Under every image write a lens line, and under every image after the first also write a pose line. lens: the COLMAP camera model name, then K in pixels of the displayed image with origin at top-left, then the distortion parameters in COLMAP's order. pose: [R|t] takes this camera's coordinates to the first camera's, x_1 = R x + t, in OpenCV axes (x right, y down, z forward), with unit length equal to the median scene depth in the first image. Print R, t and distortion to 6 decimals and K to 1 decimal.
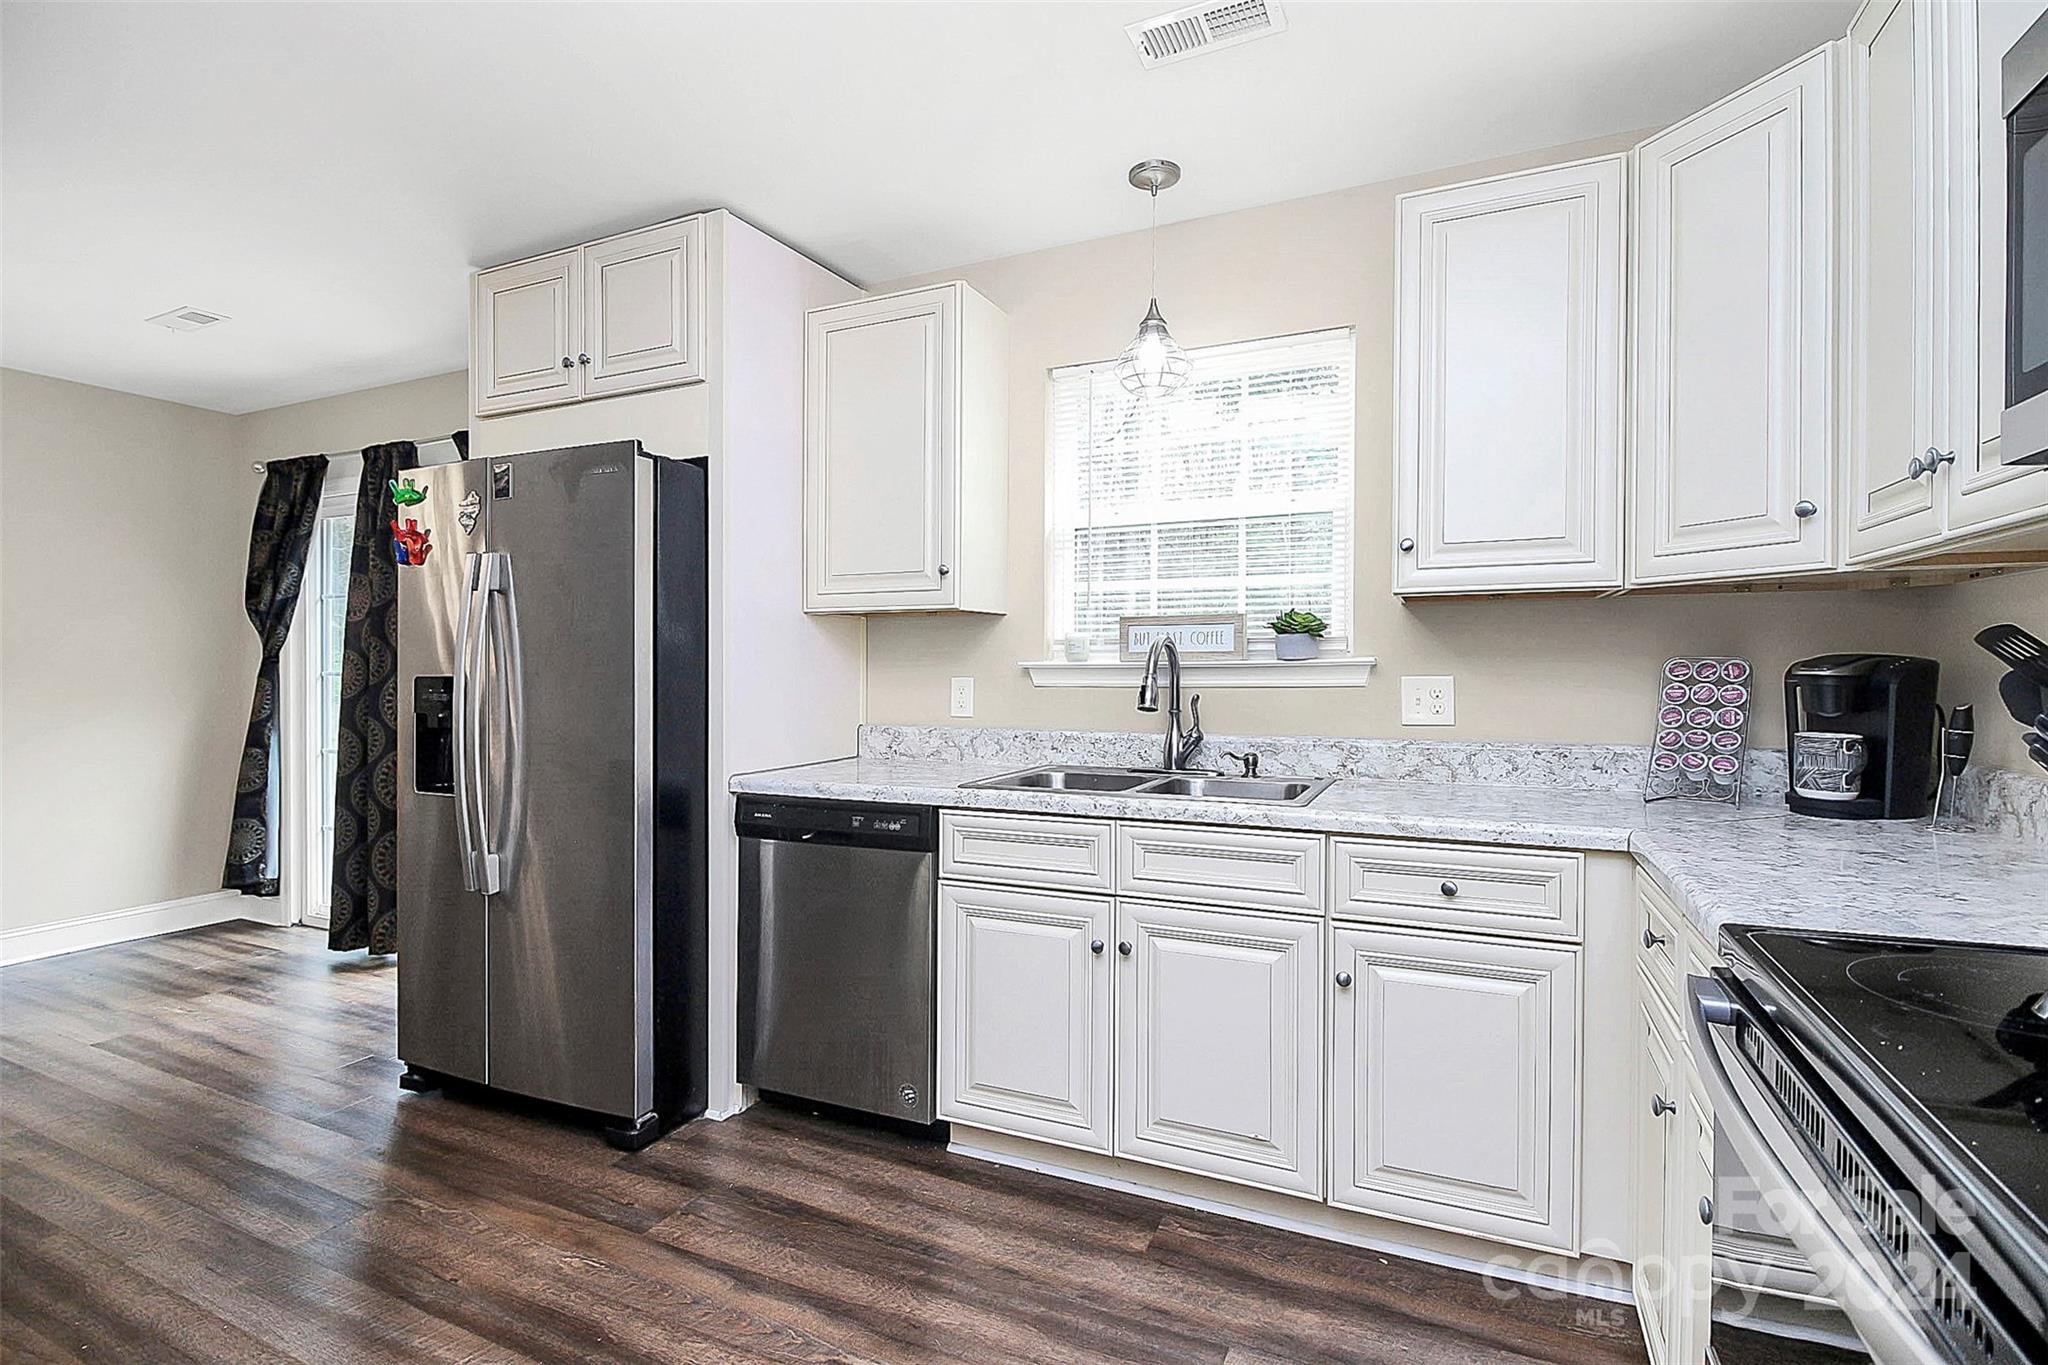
lens RADIAL K [[973.3, 0, 1024.4], [0, 973.3, 657.9], [0, 0, 1]] dist [-0.018309, -0.000997]
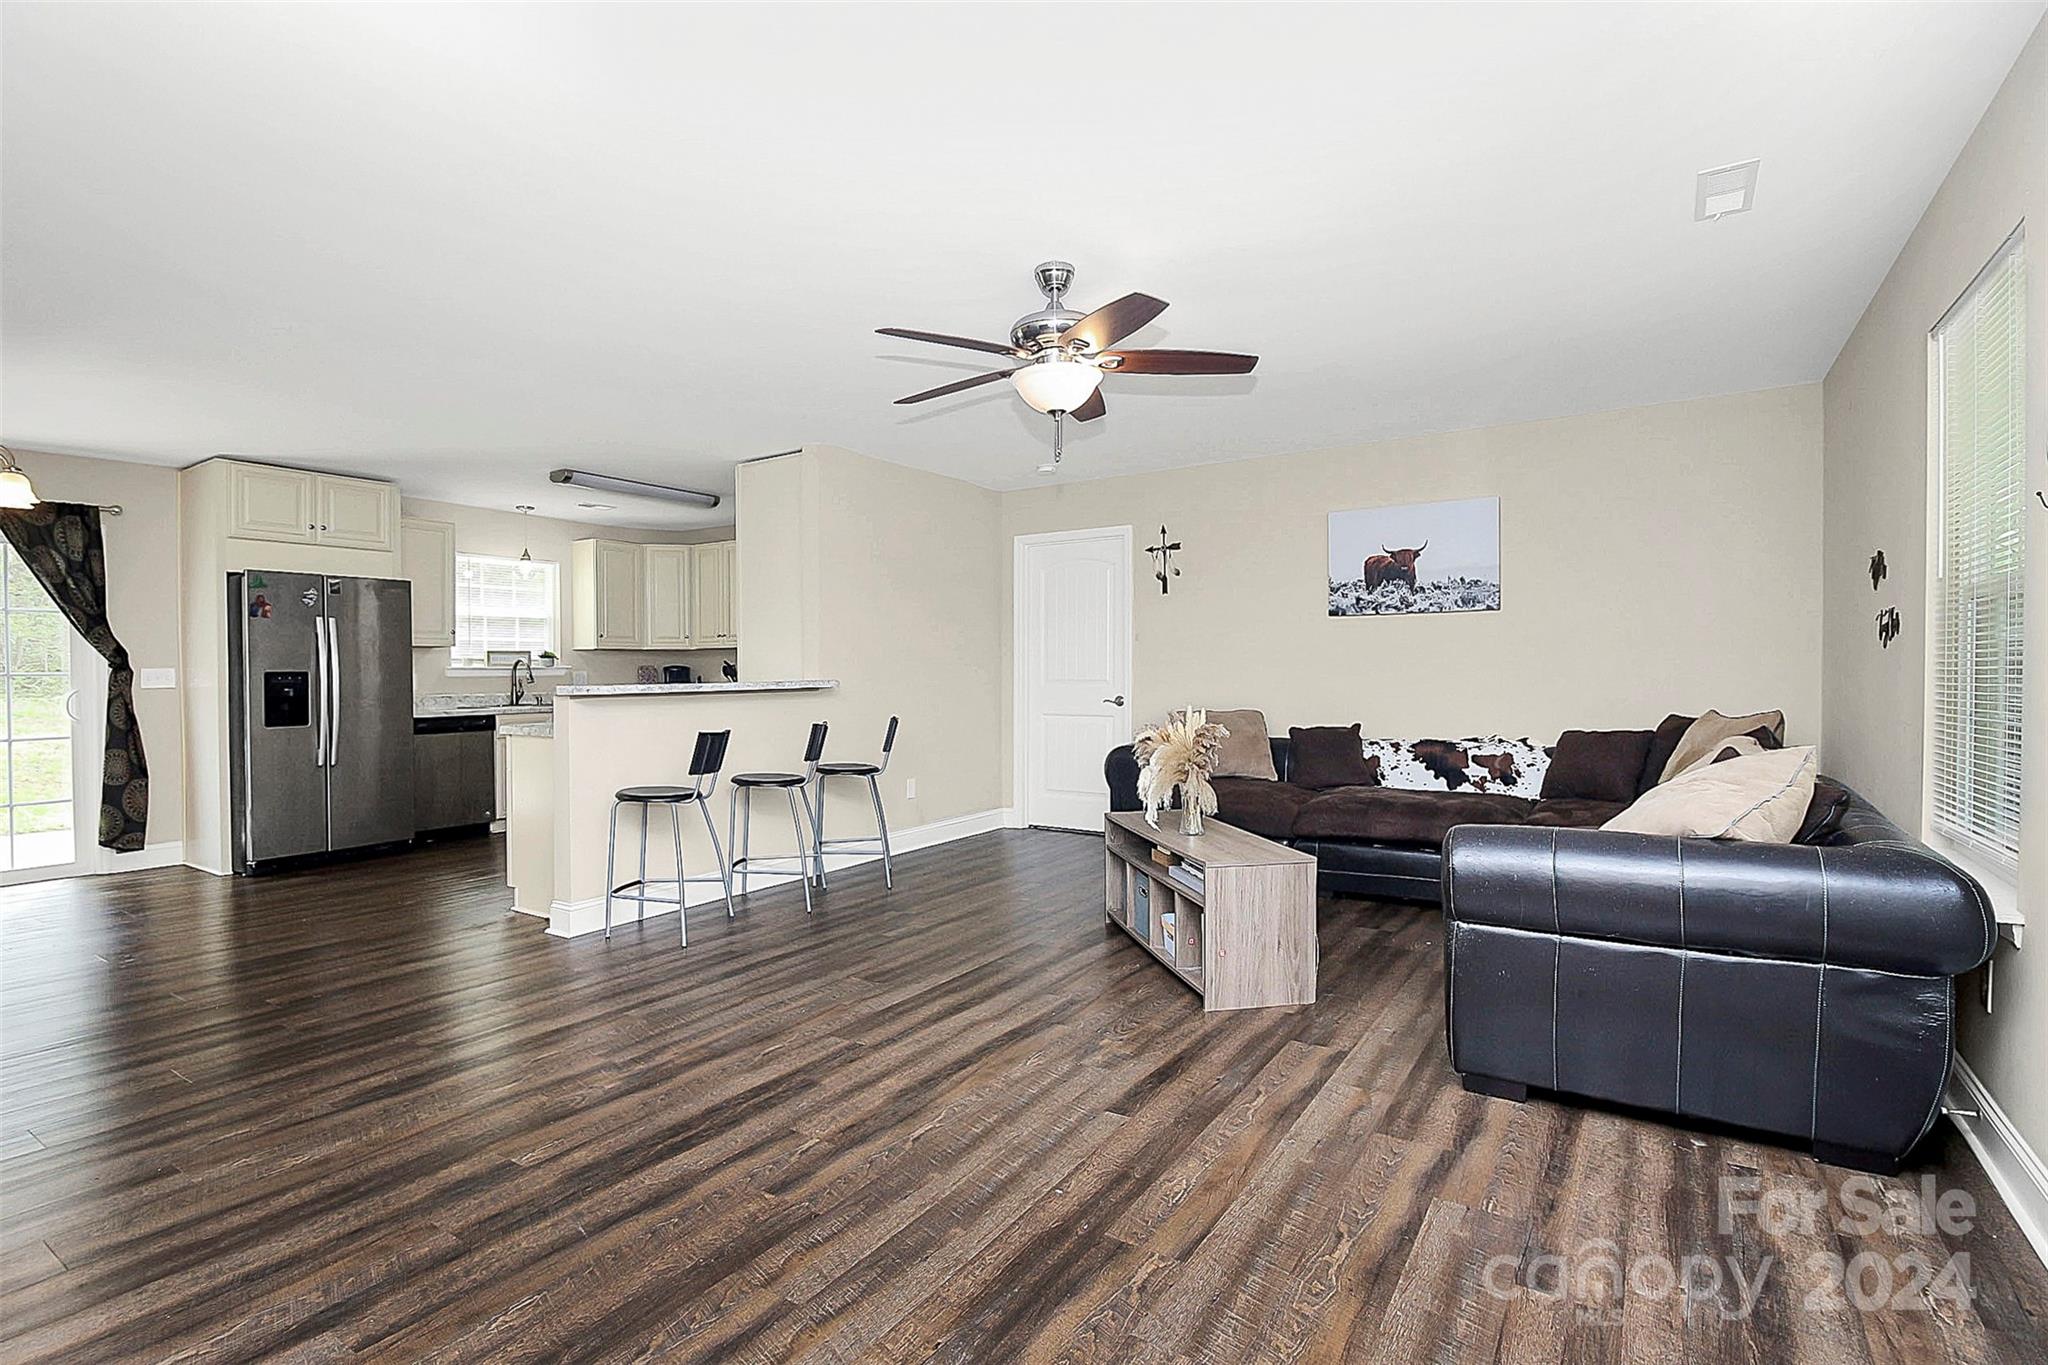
lens RADIAL K [[967.5, 0, 1006.9], [0, 967.5, 683.7], [0, 0, 1]] dist [0.011110, -0.018337]
pose [[0.154208, -0.011656, 0.987970, -2.739149], [0.001117, 0.999932, 0.011623, 0.024947], [-0.988038, -0.000689, 0.154210, -1.000747]]
